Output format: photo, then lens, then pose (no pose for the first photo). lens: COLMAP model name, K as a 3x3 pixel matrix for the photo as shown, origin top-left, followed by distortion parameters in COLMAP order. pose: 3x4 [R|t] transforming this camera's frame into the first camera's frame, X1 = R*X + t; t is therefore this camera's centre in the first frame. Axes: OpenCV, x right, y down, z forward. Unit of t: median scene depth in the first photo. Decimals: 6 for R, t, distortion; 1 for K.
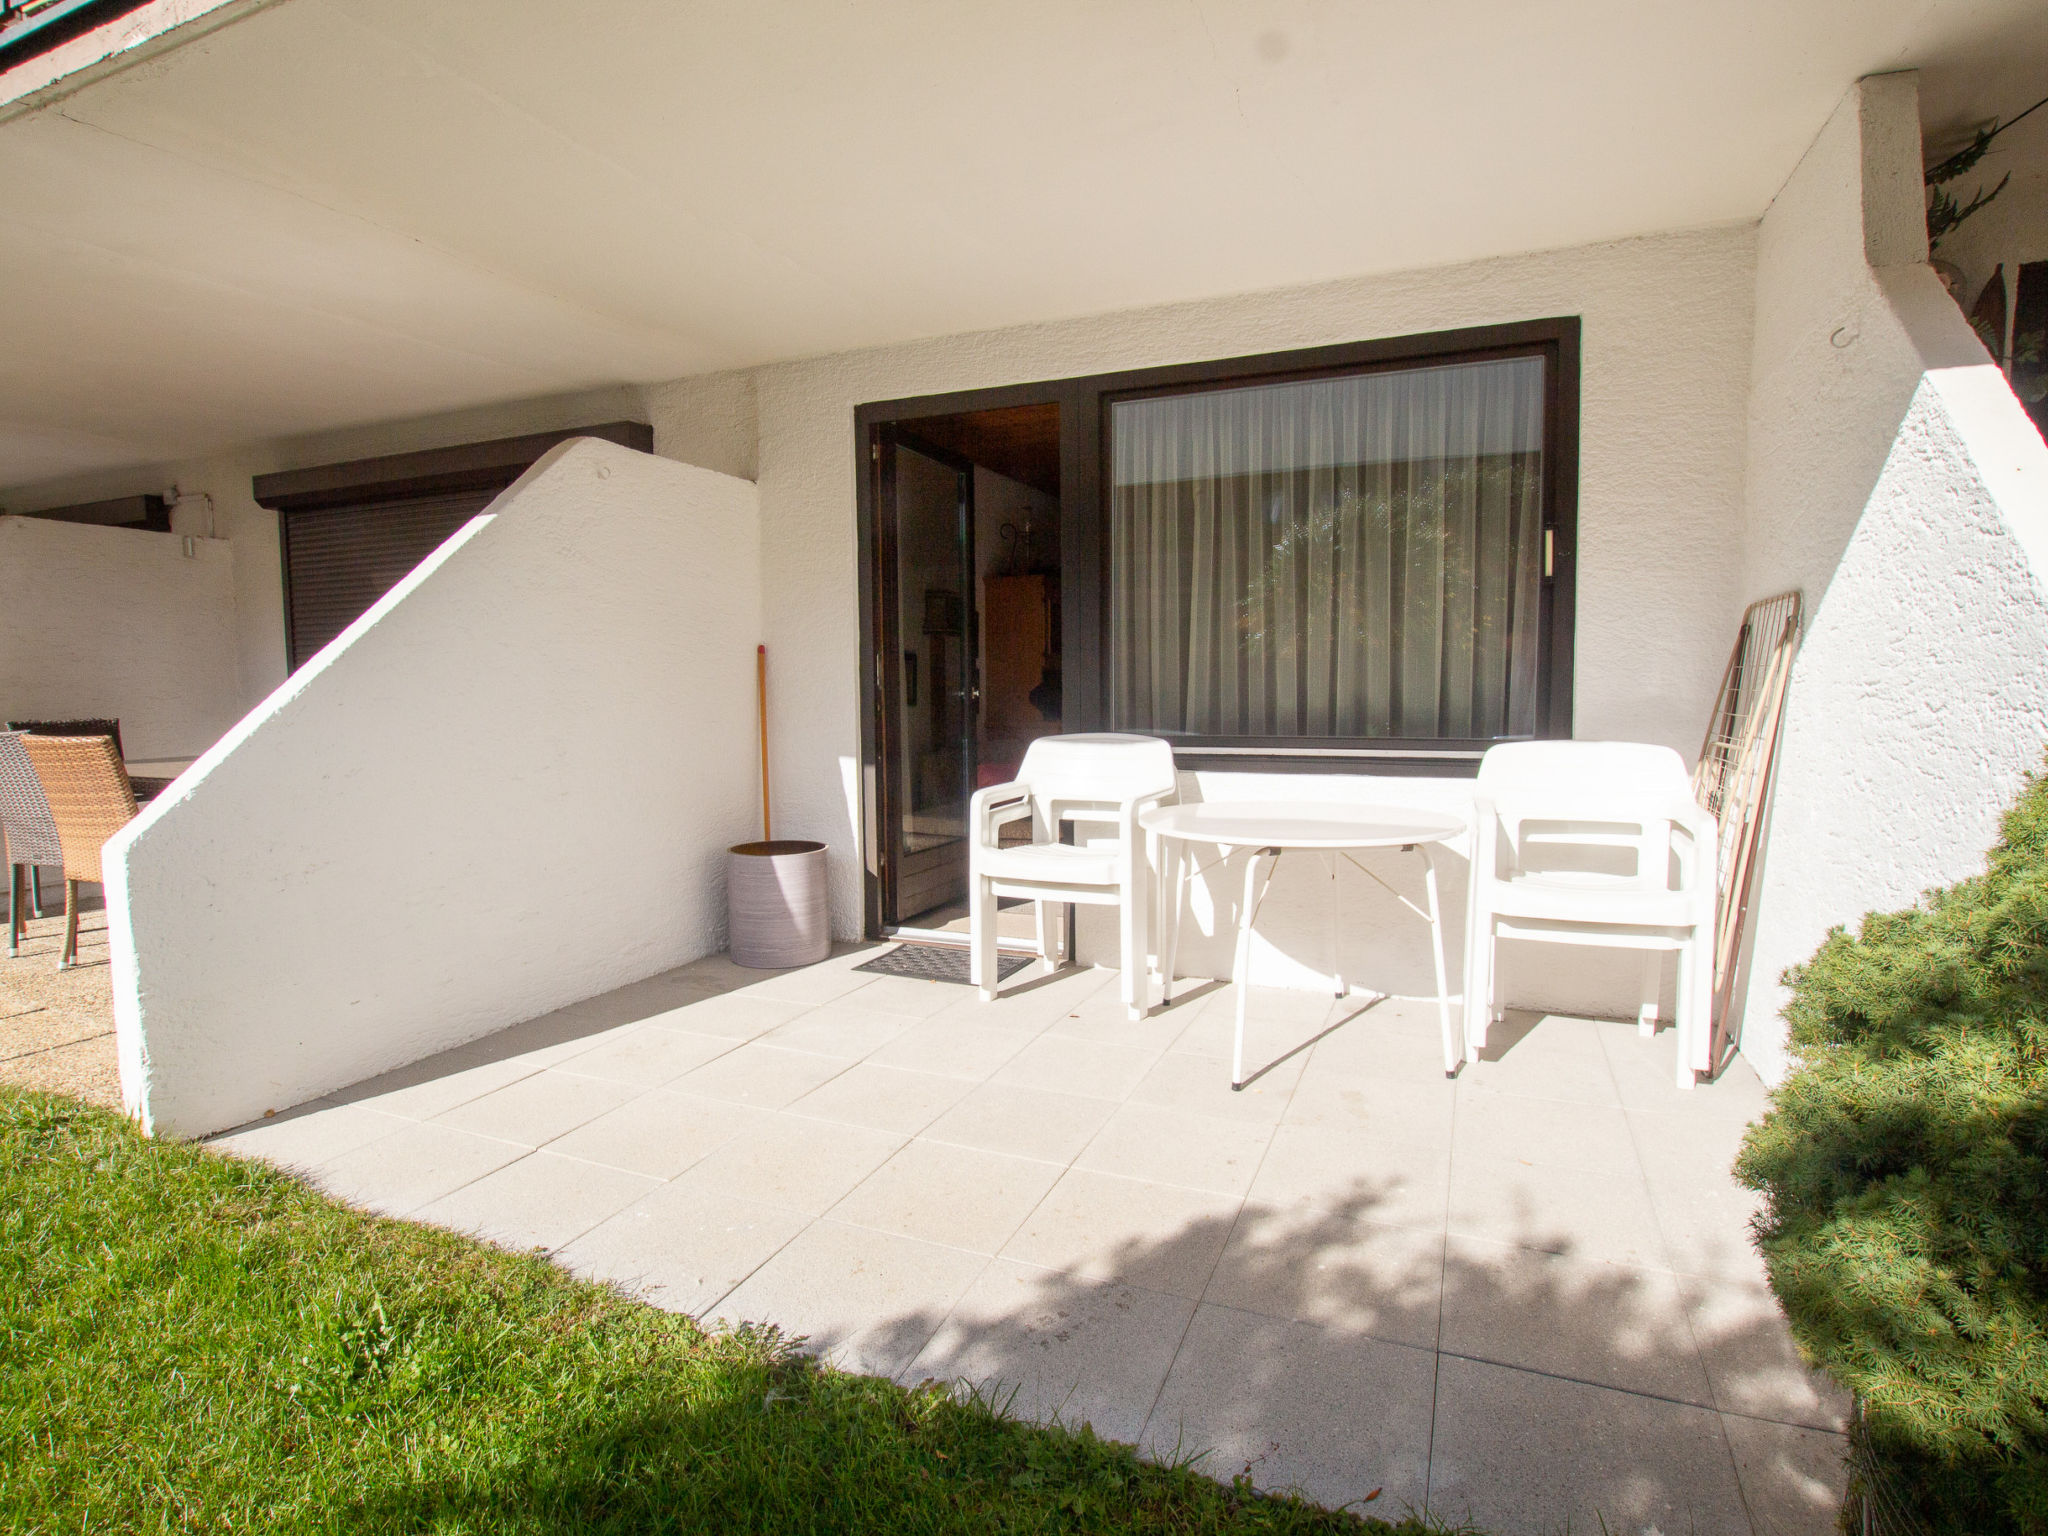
lens RADIAL K [[1070.2, 0, 1030.8], [0, 1070.2, 783.1], [0, 0, 1]] dist [-0.026918, -0.000160]
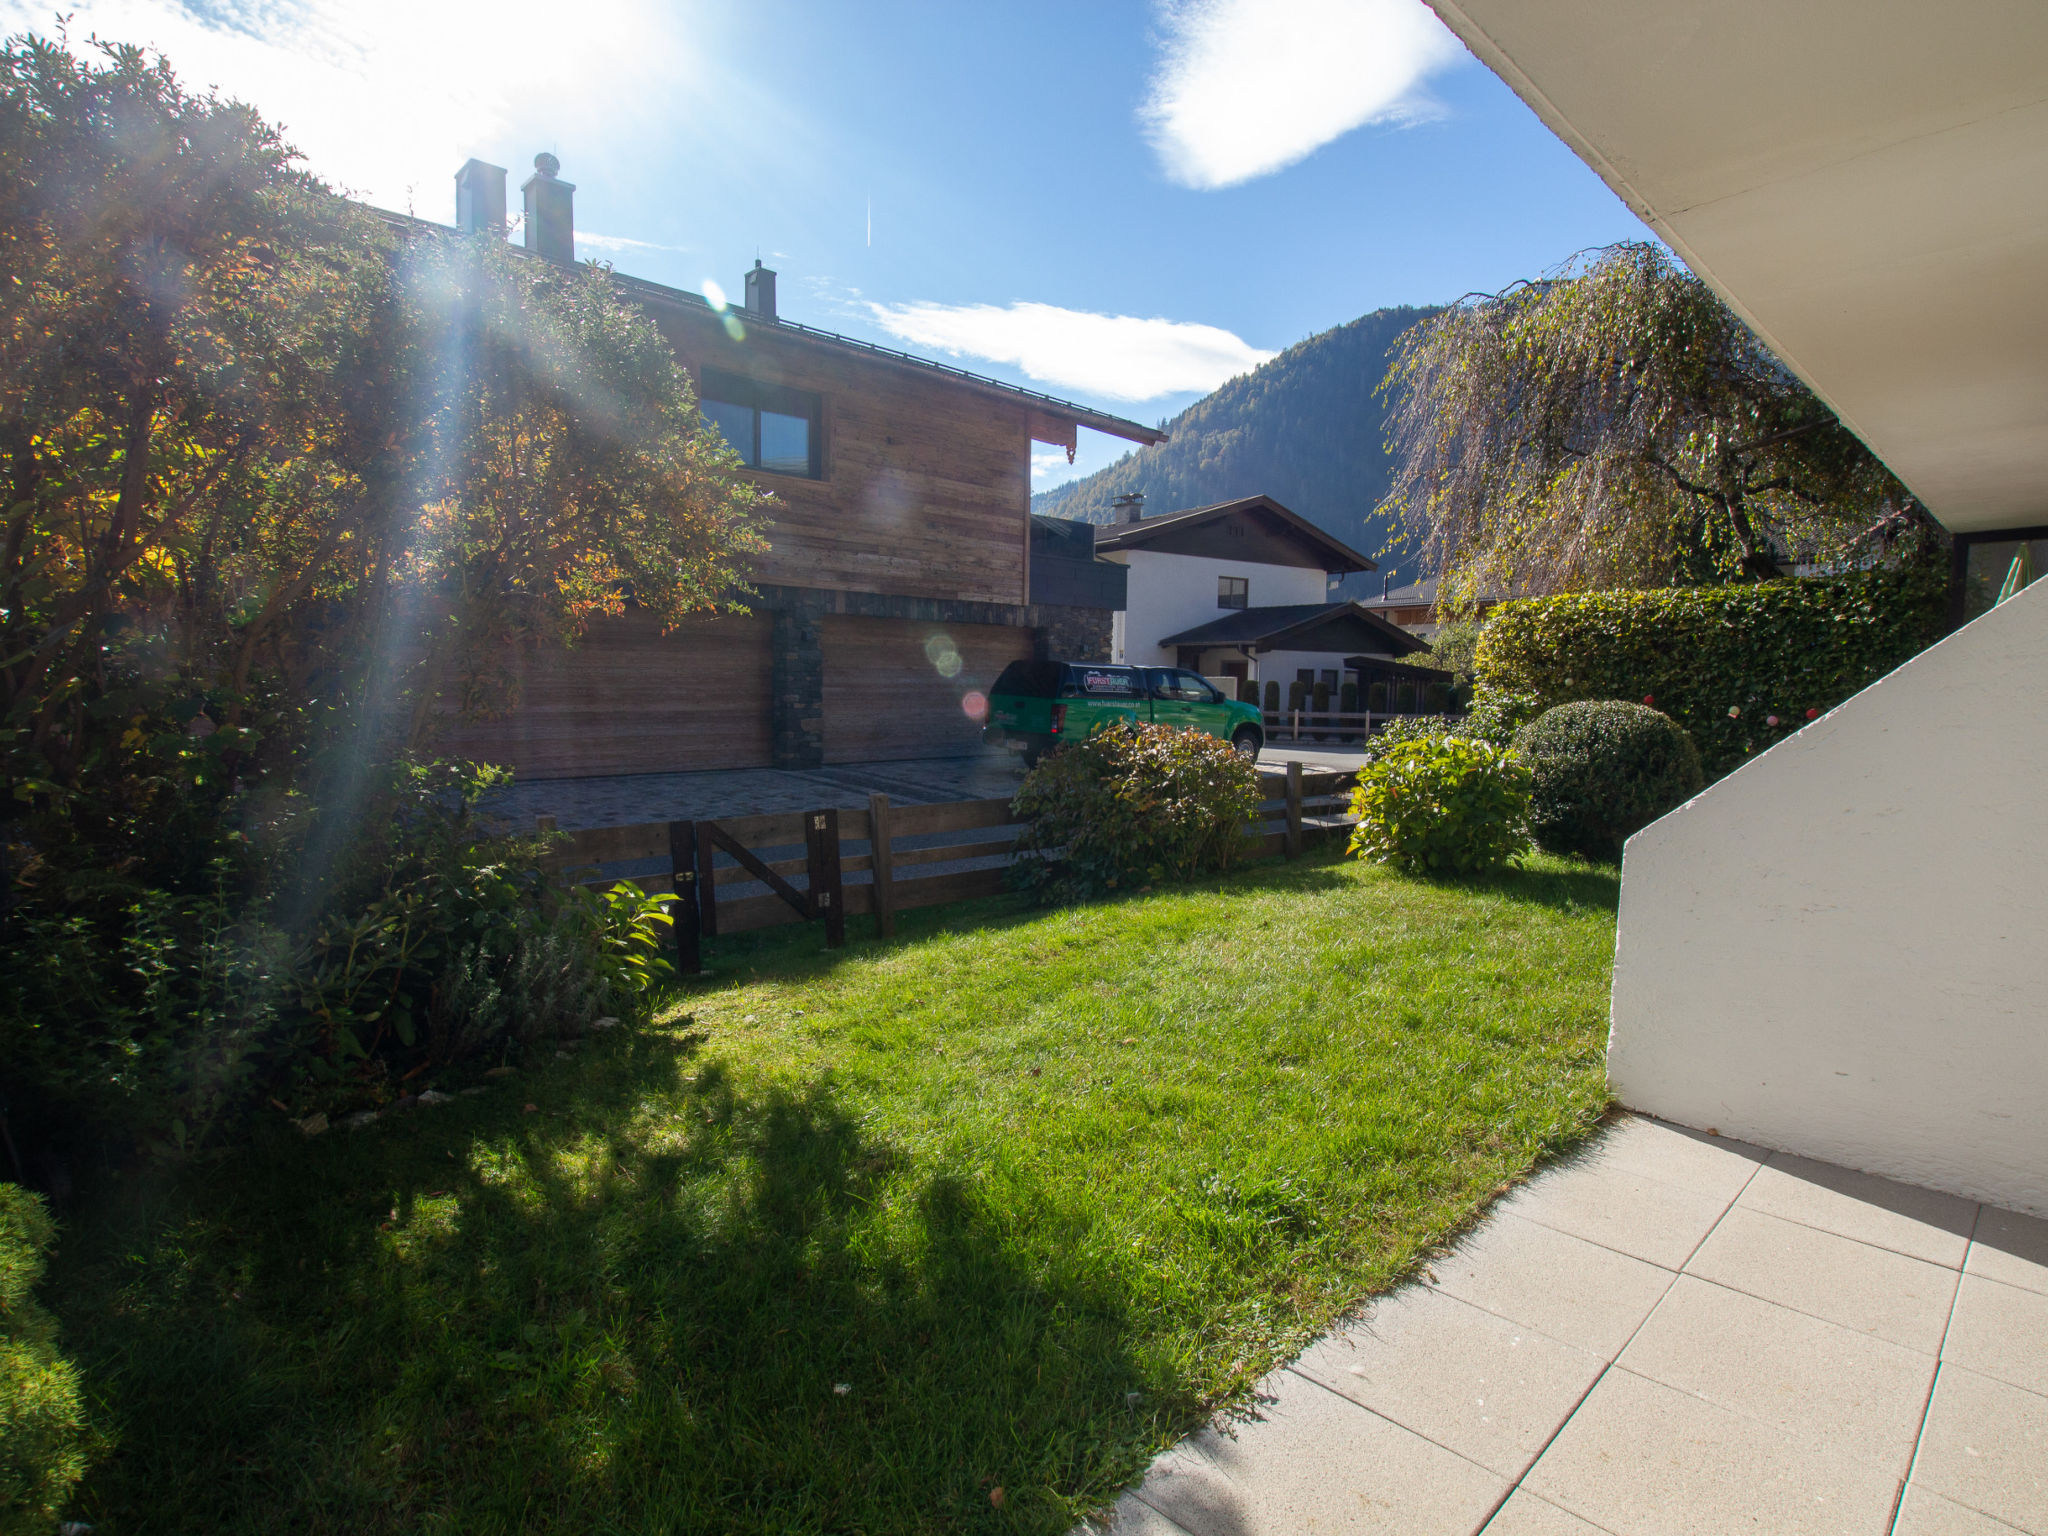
lens RADIAL K [[1070.2, 0, 1030.8], [0, 1070.2, 783.1], [0, 0, 1]] dist [-0.026918, -0.000160]
pose [[-0.393576, 0.087797, -0.915090, 0.529601], [-0.094092, 0.986354, 0.135103, -0.110689], [0.914464, 0.139276, -0.379944, 0.934004]]
